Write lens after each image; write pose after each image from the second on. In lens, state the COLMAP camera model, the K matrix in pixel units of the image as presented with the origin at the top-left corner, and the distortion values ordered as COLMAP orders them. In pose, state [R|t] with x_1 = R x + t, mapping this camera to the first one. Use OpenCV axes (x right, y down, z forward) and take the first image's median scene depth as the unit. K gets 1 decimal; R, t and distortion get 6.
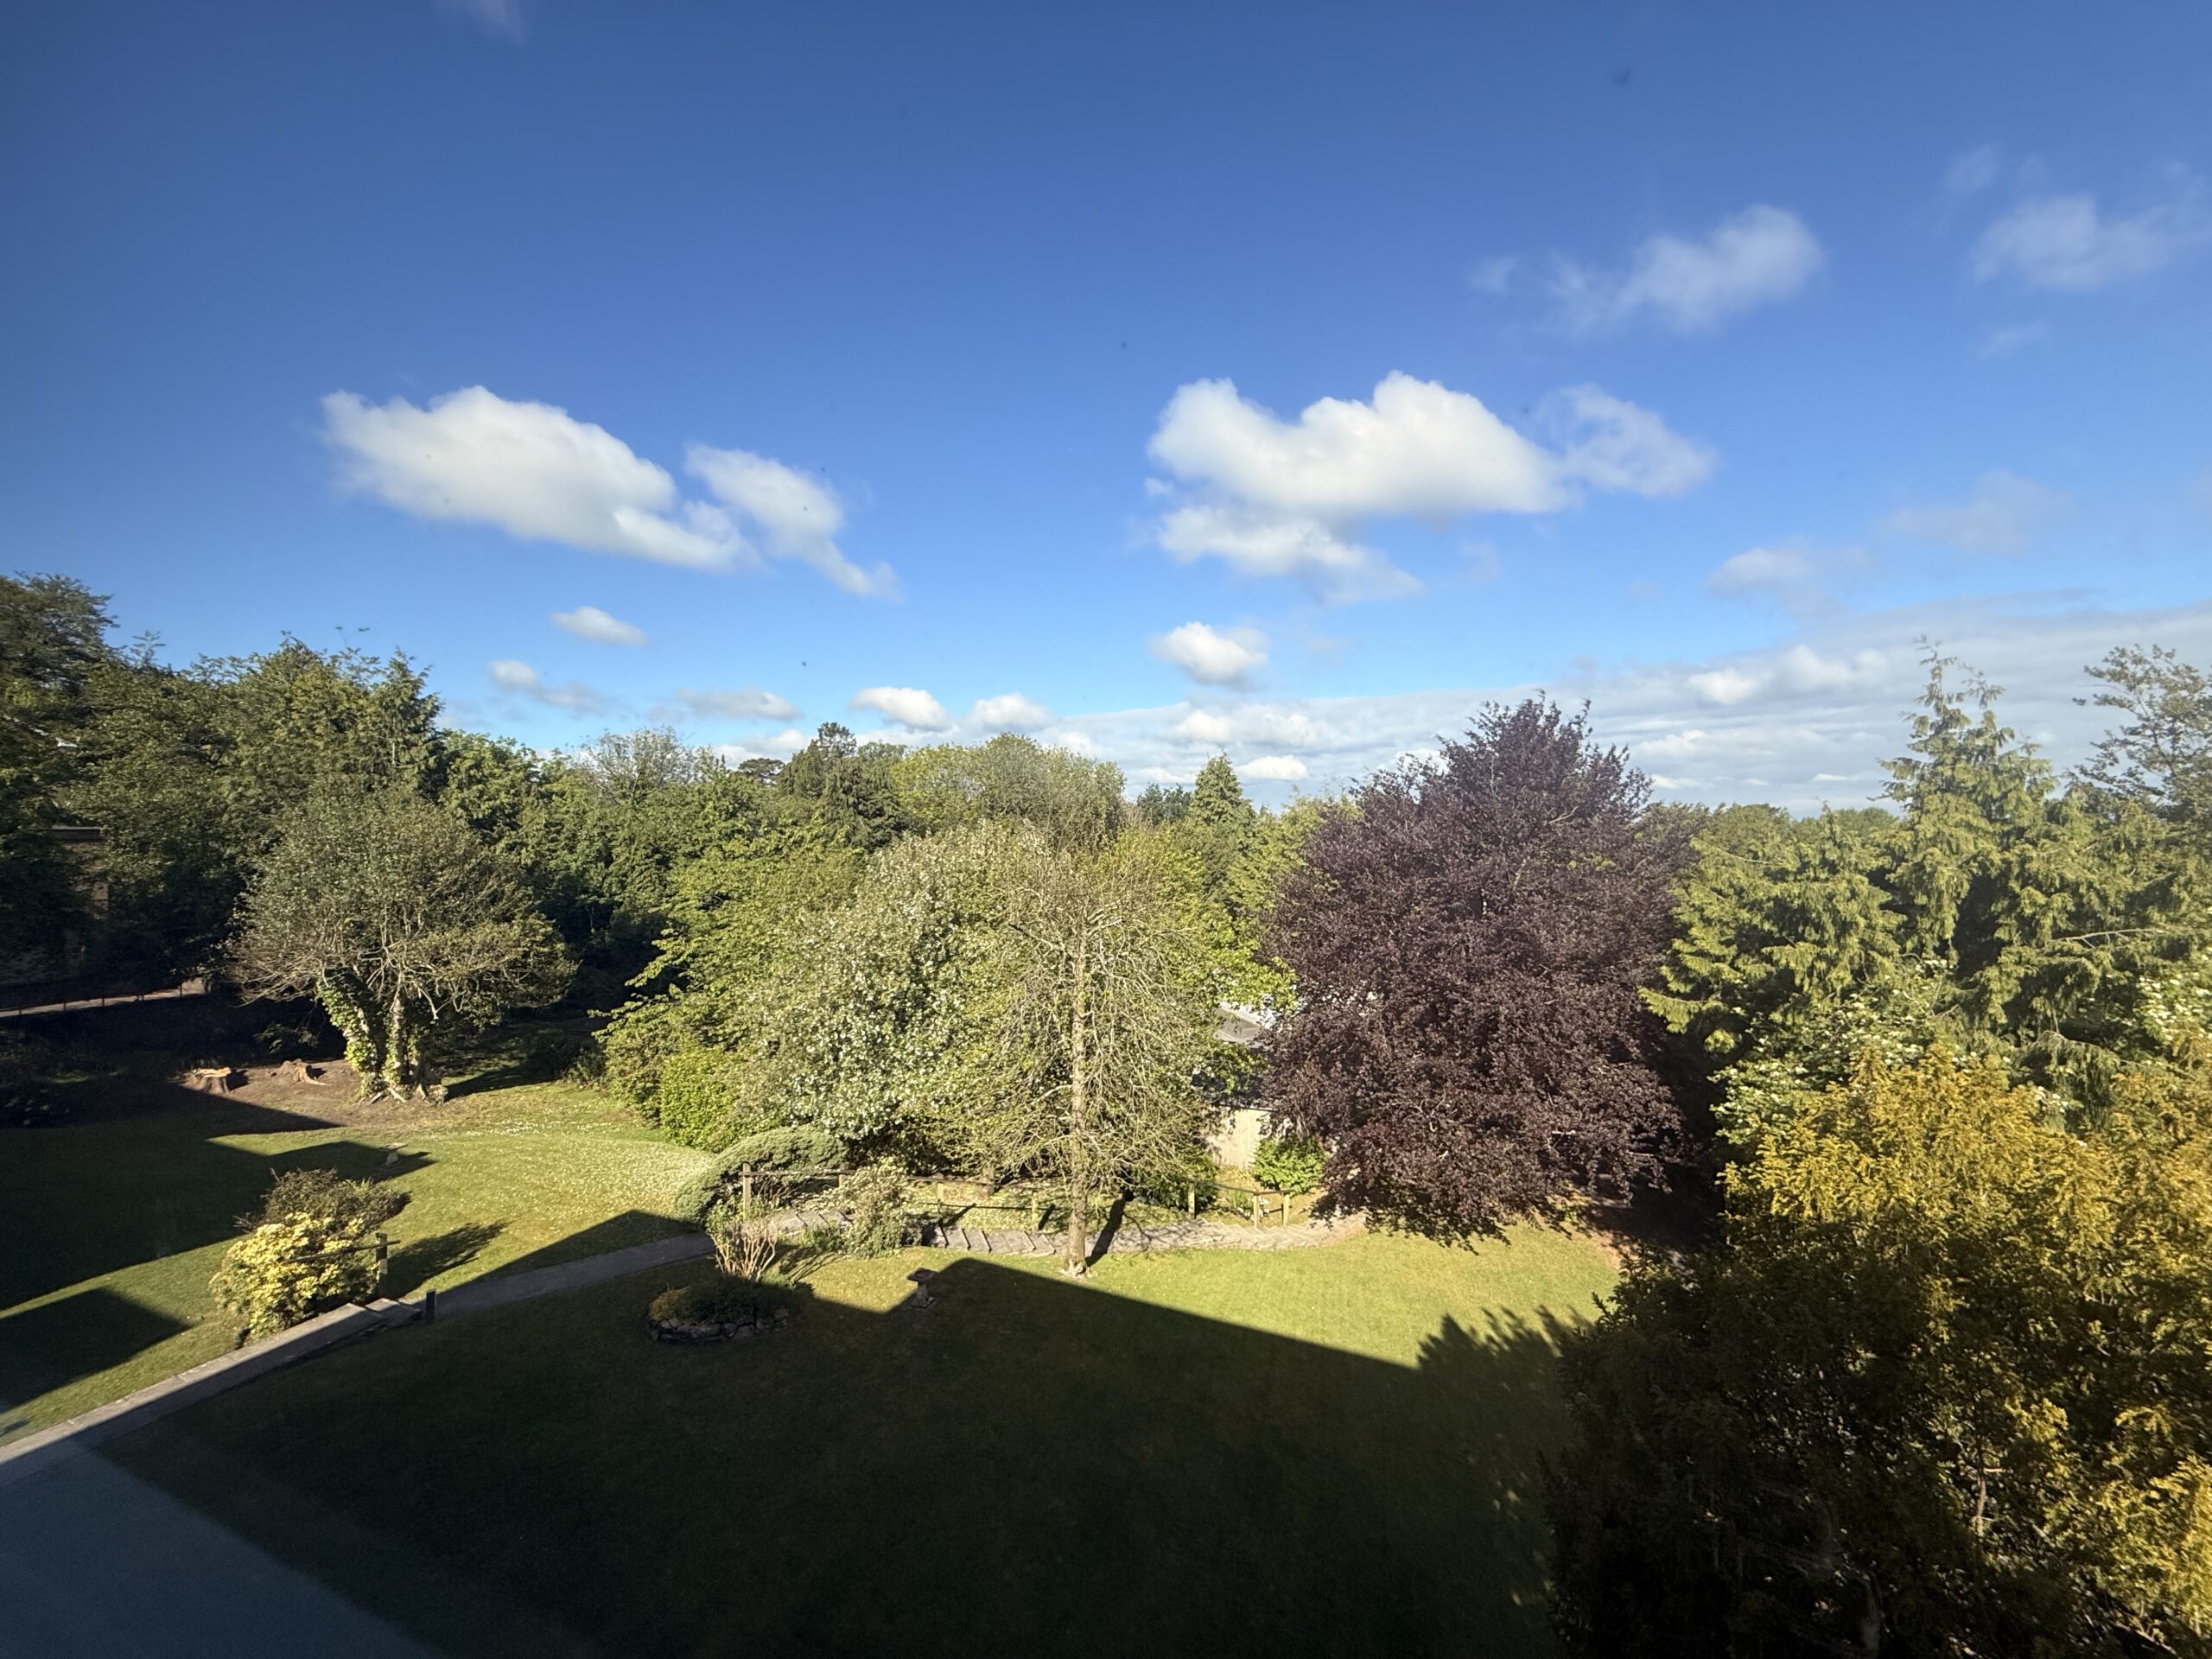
lens RADIAL K [[887.4, 0, 1106.0], [0, 887.4, 829.5], [0, 0, 1]] dist [-0.001971, -0.000167]
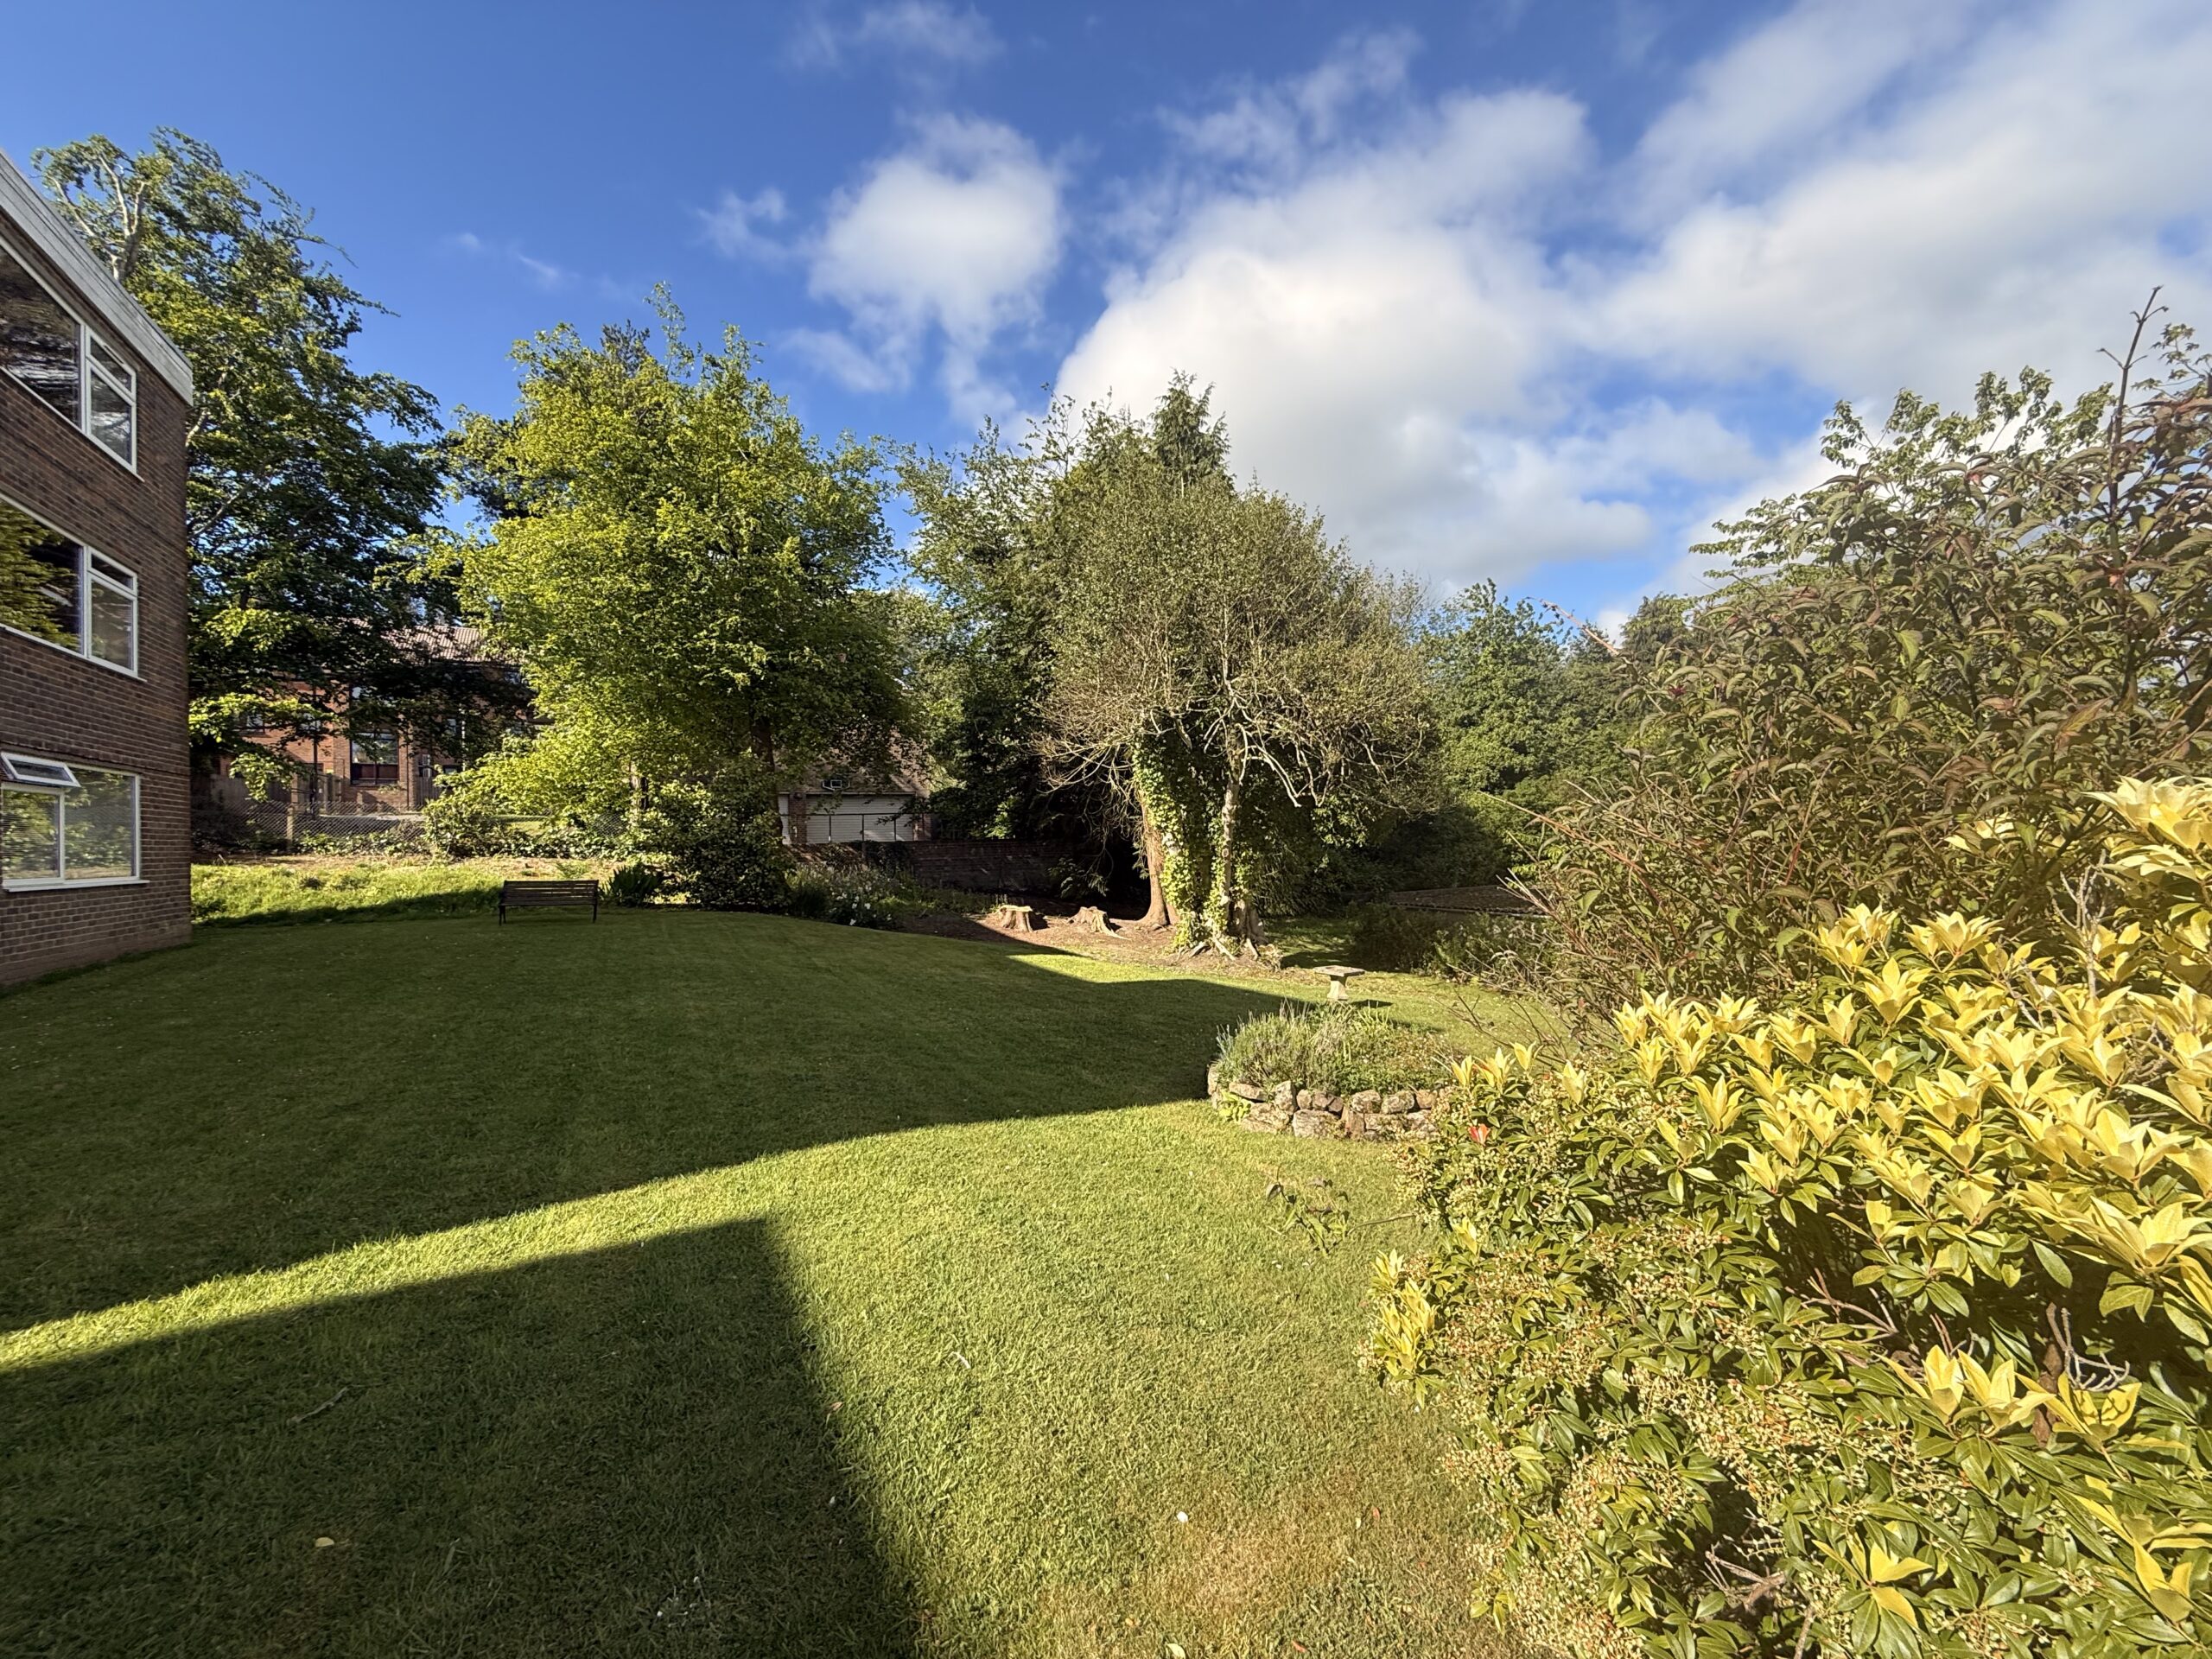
lens RADIAL K [[887.4, 0, 1106.0], [0, 887.4, 829.5], [0, 0, 1]] dist [-0.001971, -0.000167]
pose [[0.785633, -0.017699, -0.618439, -0.466199], [0.021717, 0.999764, -0.001024, 0.212200], [0.618311, -0.012626, 0.785832, 0.439258]]
